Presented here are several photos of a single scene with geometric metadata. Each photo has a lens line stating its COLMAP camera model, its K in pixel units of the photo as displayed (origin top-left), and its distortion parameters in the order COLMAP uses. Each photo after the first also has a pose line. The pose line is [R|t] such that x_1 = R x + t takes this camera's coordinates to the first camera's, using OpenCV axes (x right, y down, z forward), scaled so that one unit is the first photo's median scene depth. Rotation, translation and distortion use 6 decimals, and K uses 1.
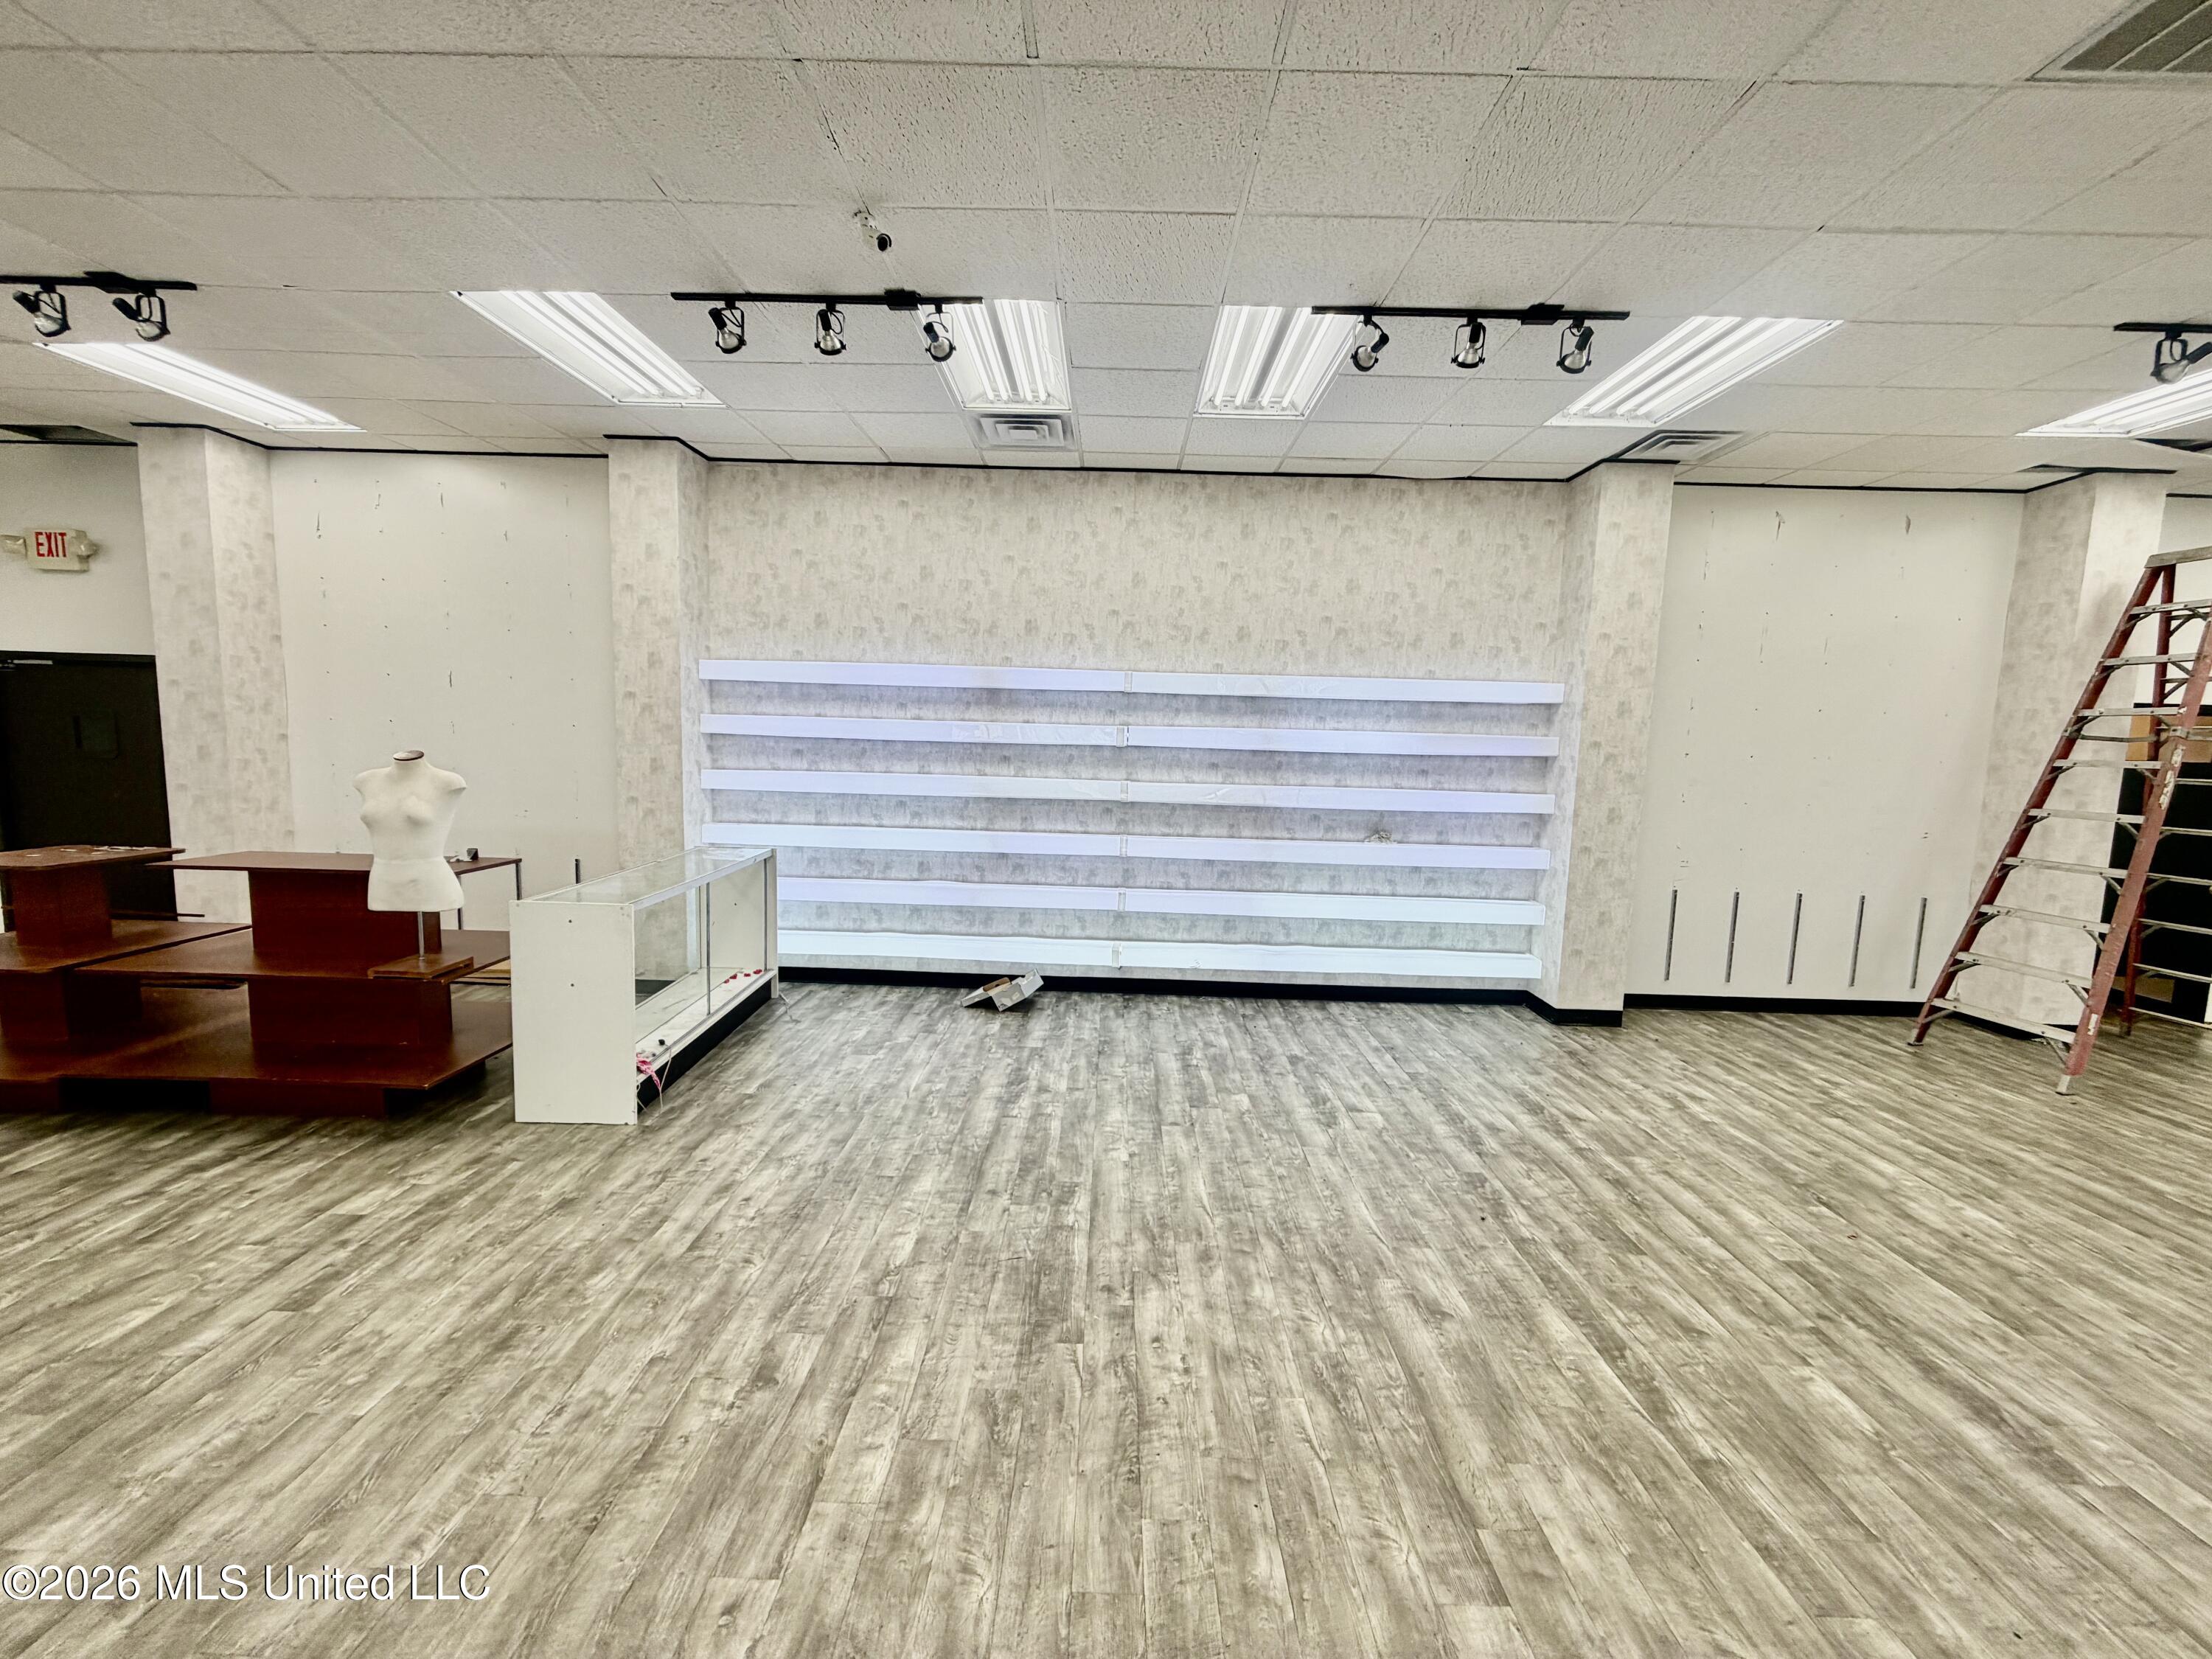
lens RADIAL K [[875.8, 0, 1126.9], [0, 875.8, 827.0], [0, 0, 1]] dist [0.001980, -0.000222]
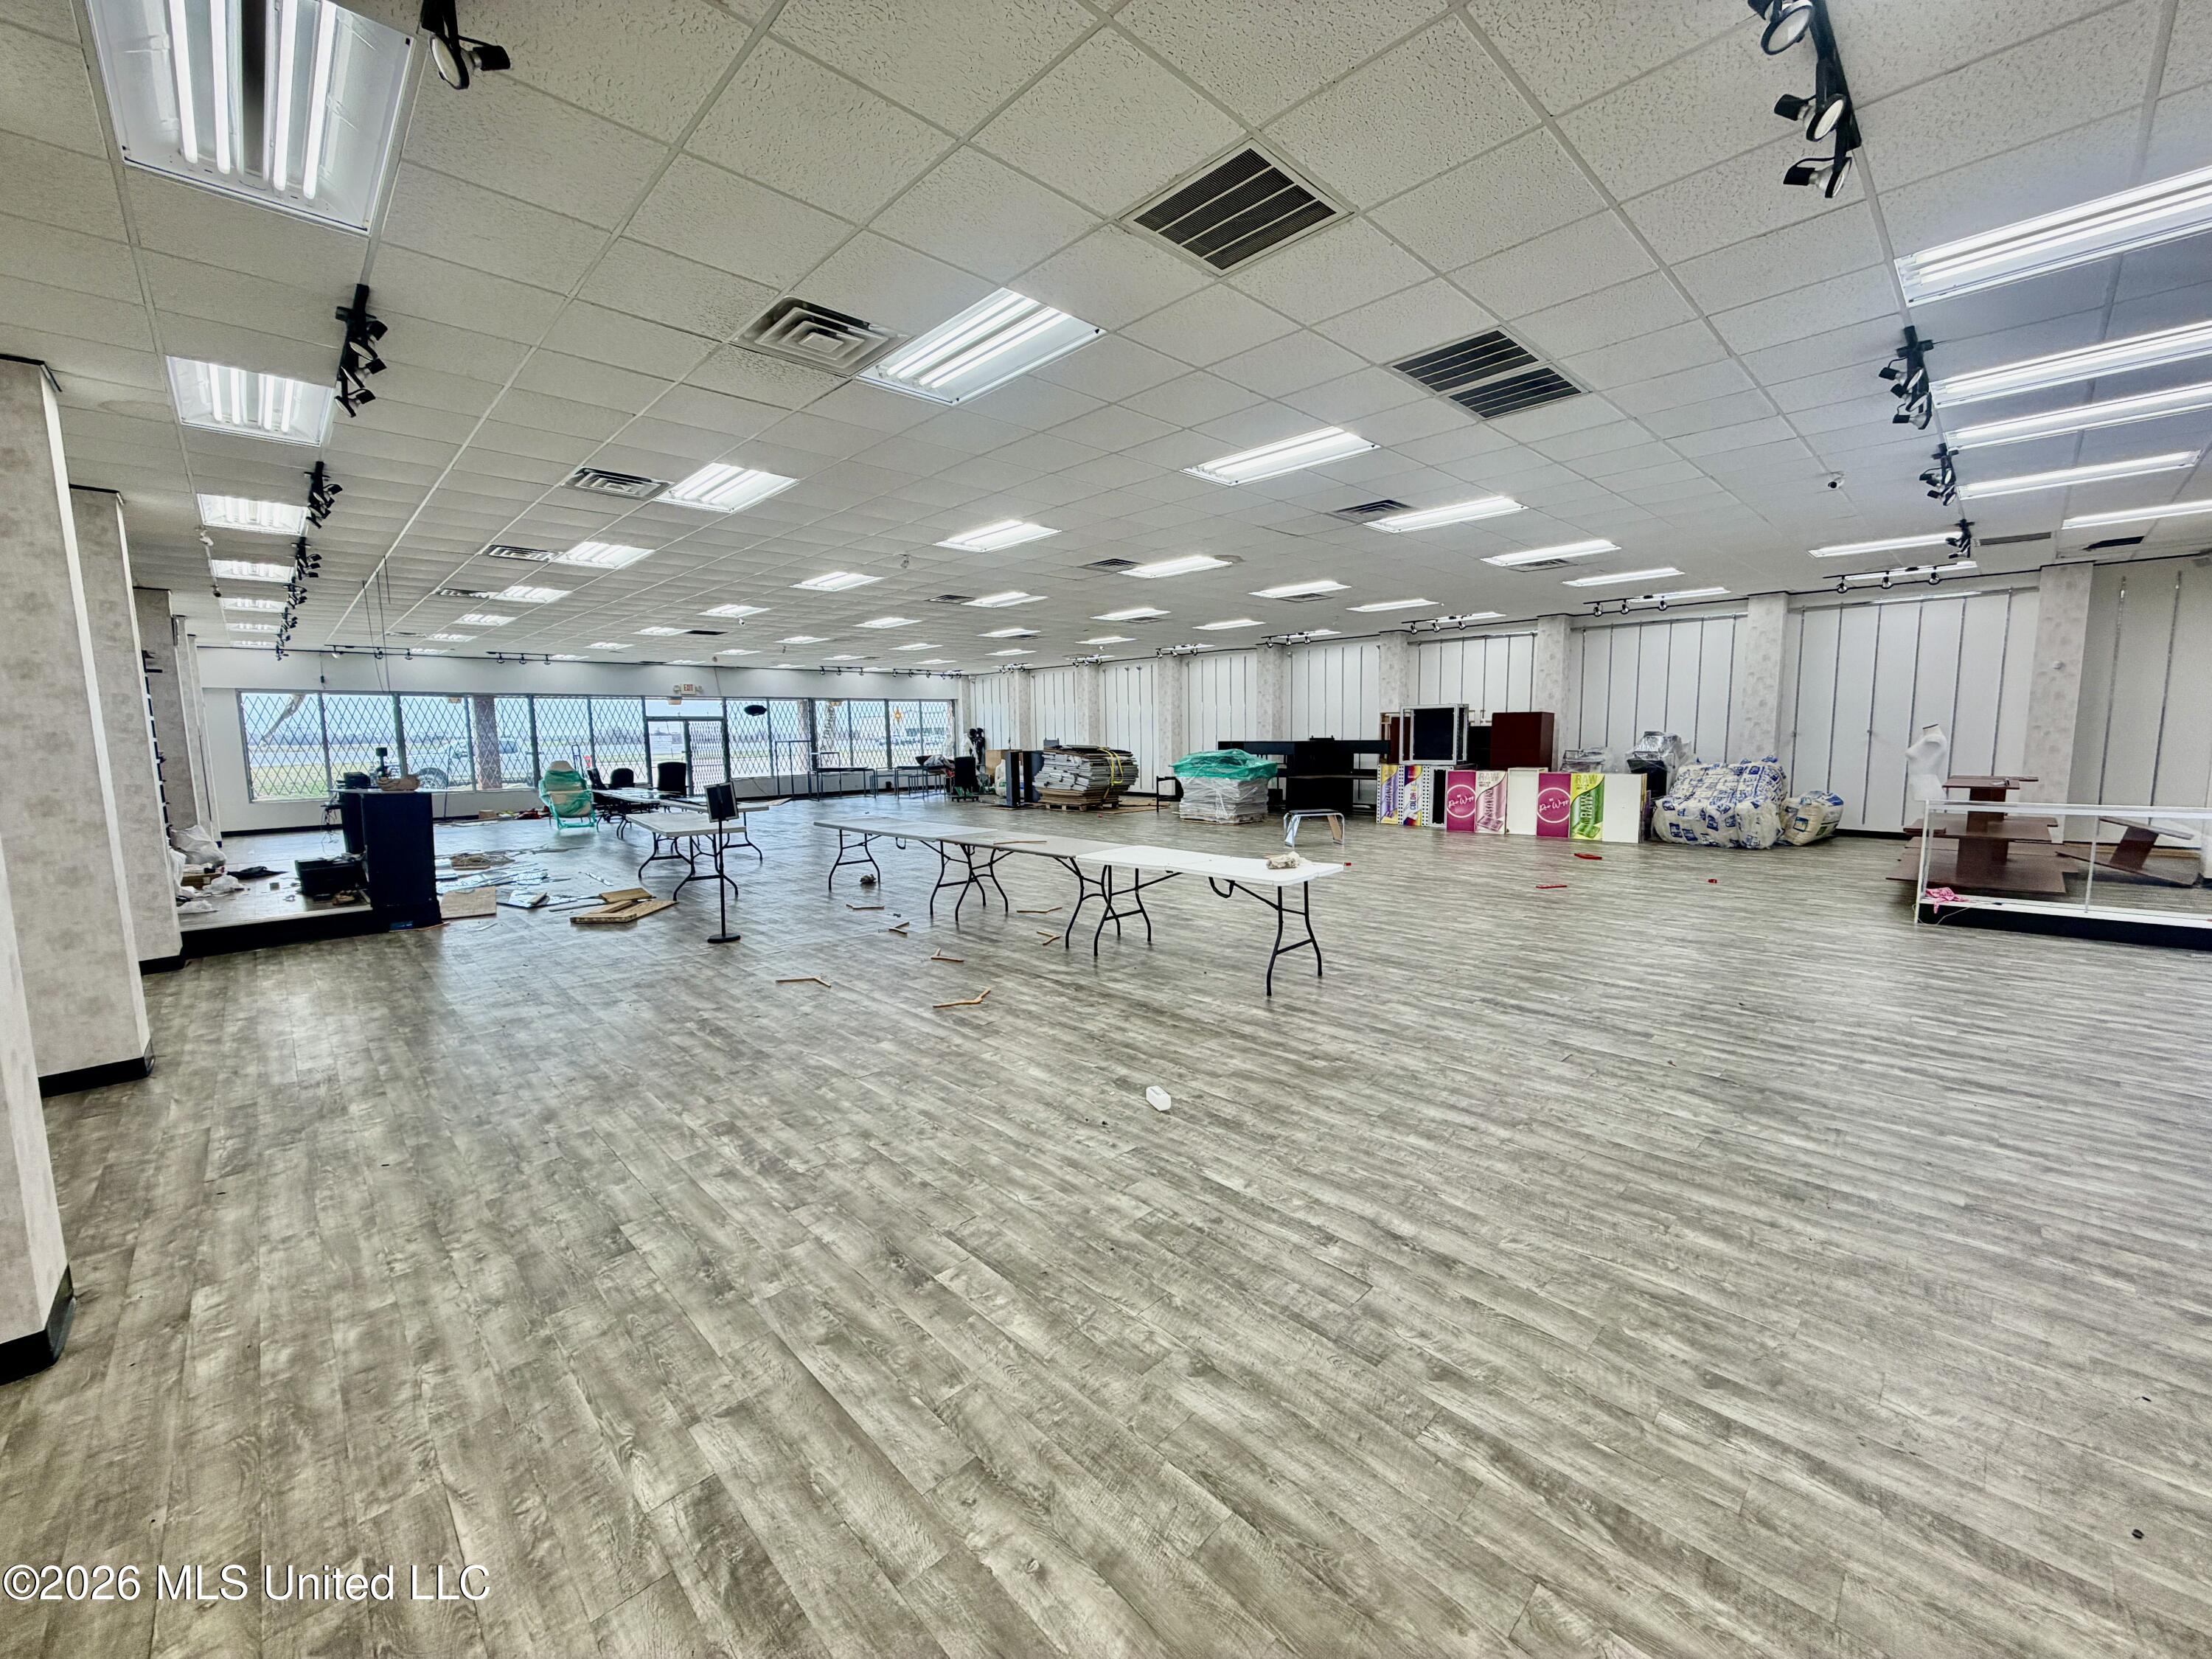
lens RADIAL K [[875.8, 0, 1107.6], [0, 875.8, 827.3], [0, 0, 1]] dist [0.001980, -0.000222]
pose [[-0.708695, 0.064263, -0.702582, 1.727410], [-0.074333, 0.983499, 0.164937, -0.035809], [0.701588, 0.169115, -0.692224, 0.920476]]
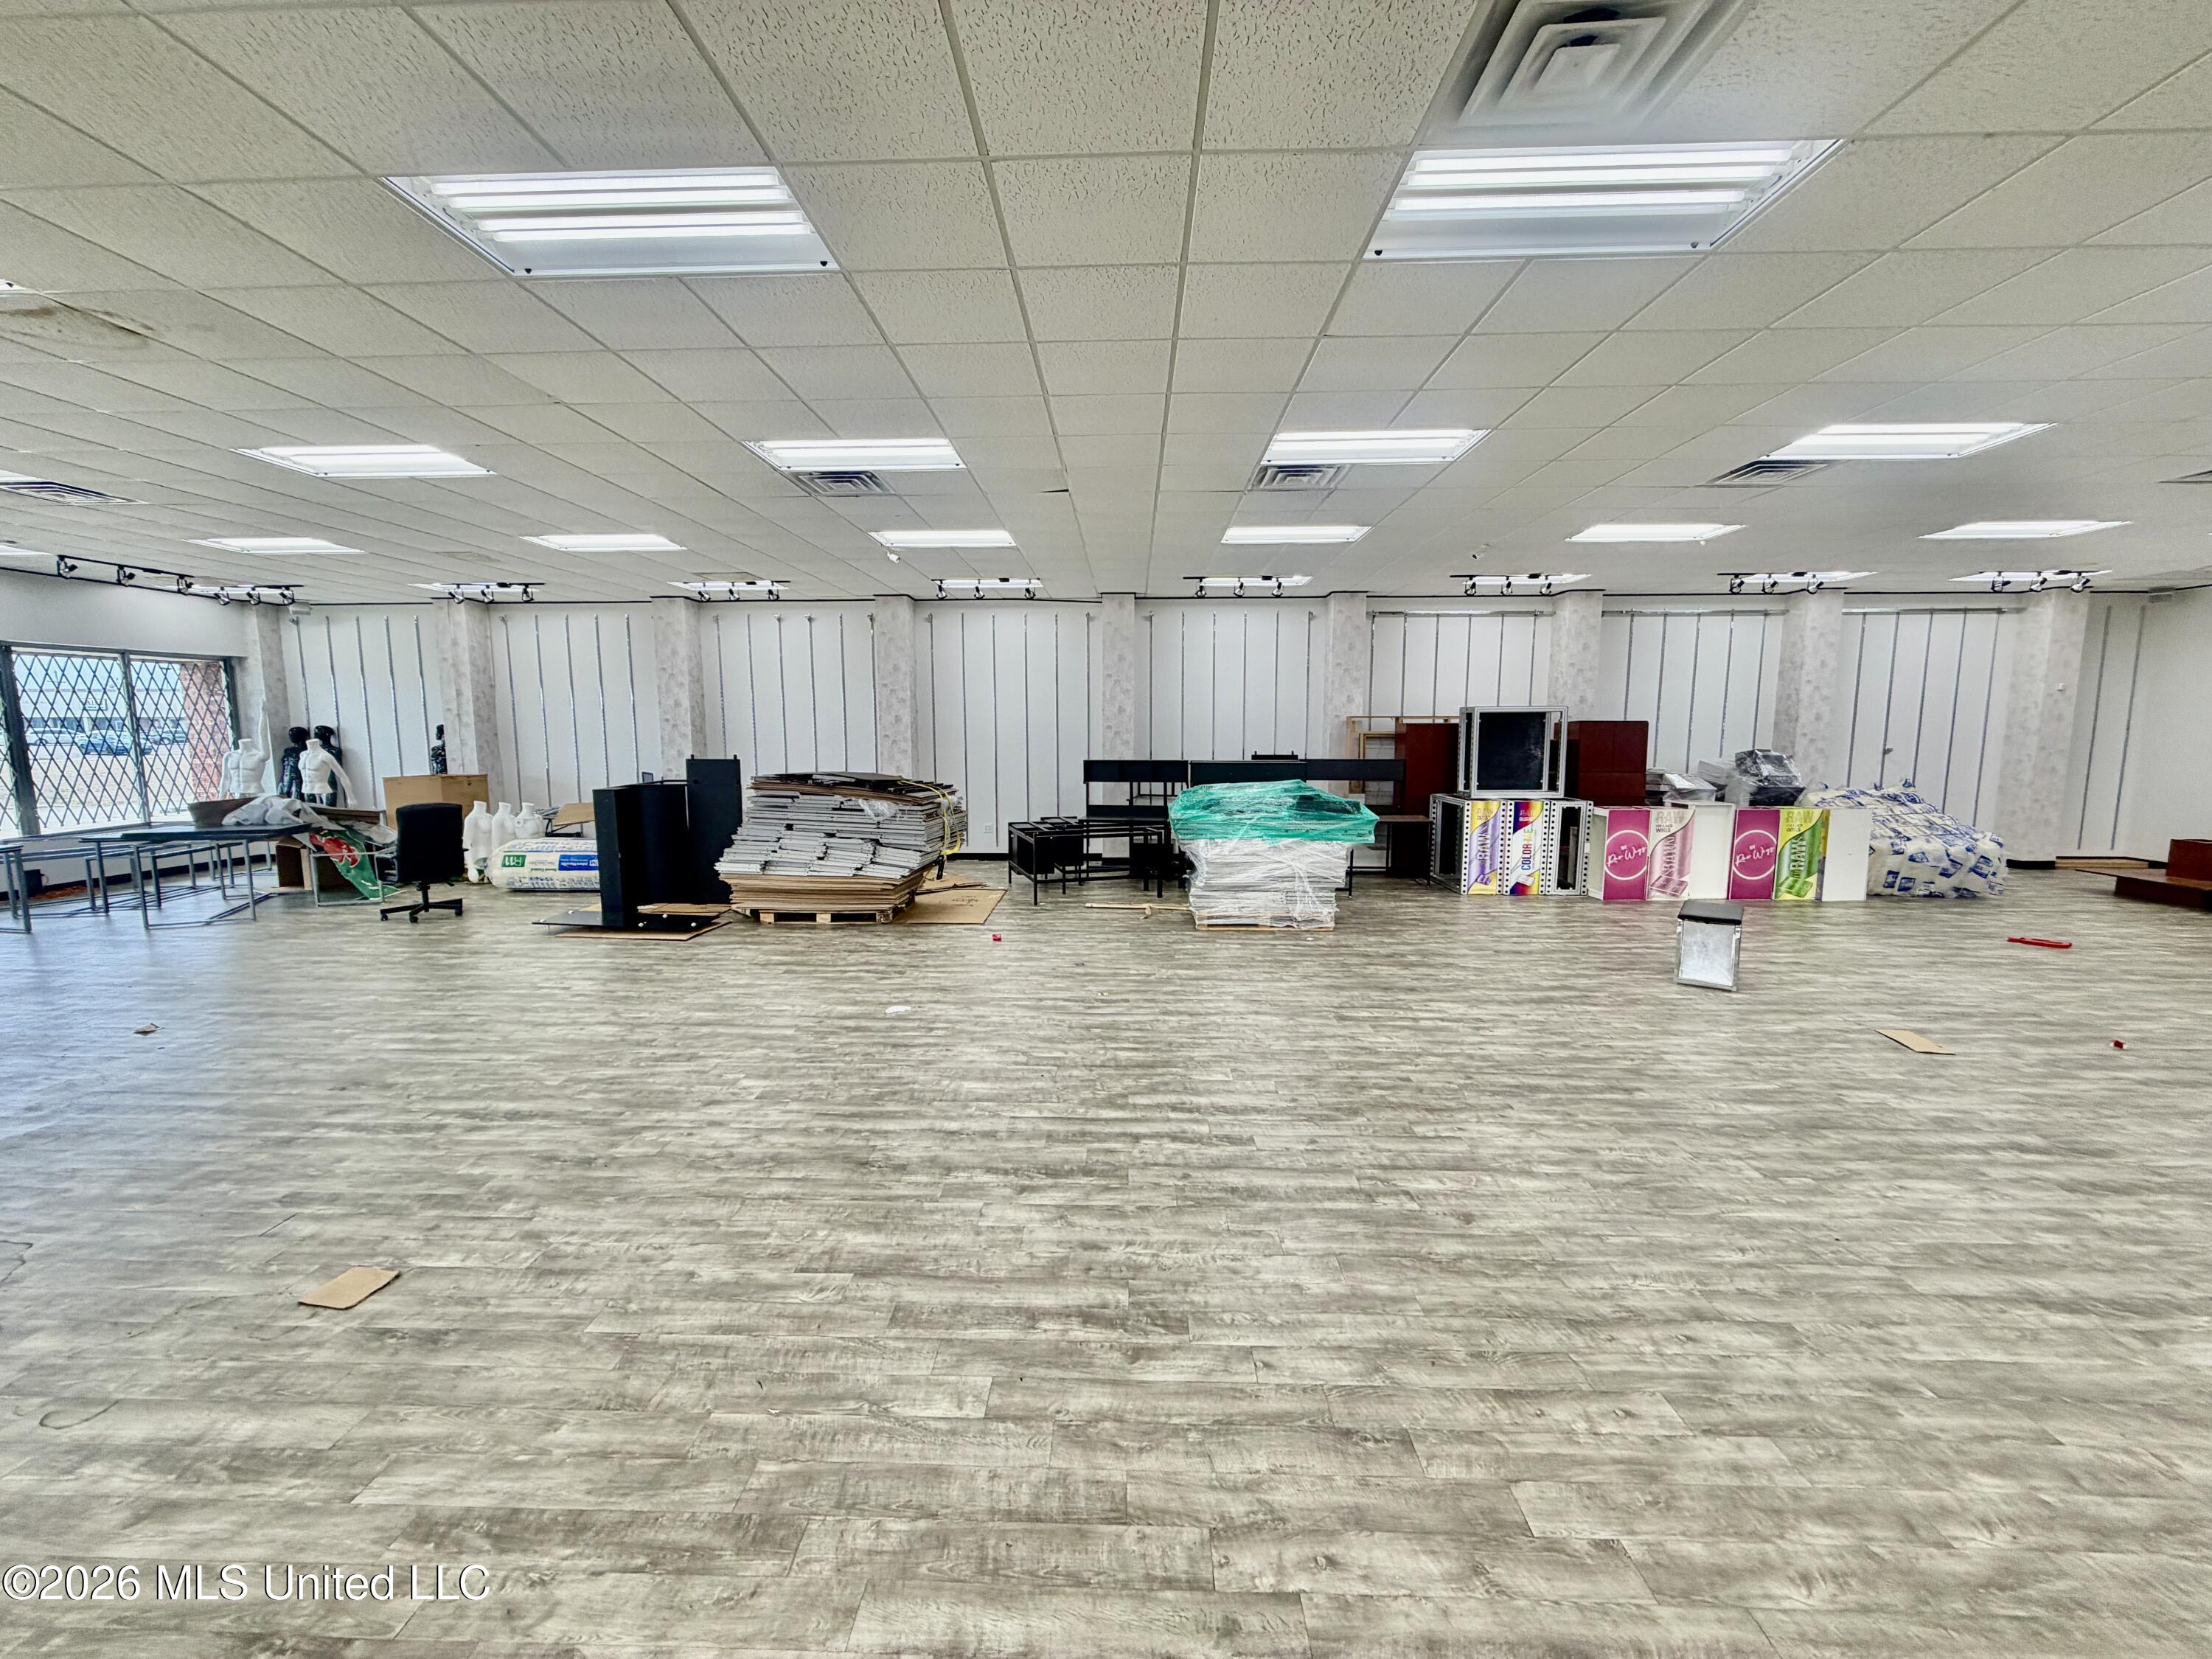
lens RADIAL K [[875.8, 0, 1097.3], [0, 875.8, 827.1], [0, 0, 1]] dist [0.001980, -0.000222]
pose [[-0.013501, 0.087404, -0.996081, 0.645291], [-0.103920, 0.990655, 0.088336, 0.183304], [0.994494, 0.104705, -0.004292, -1.667588]]
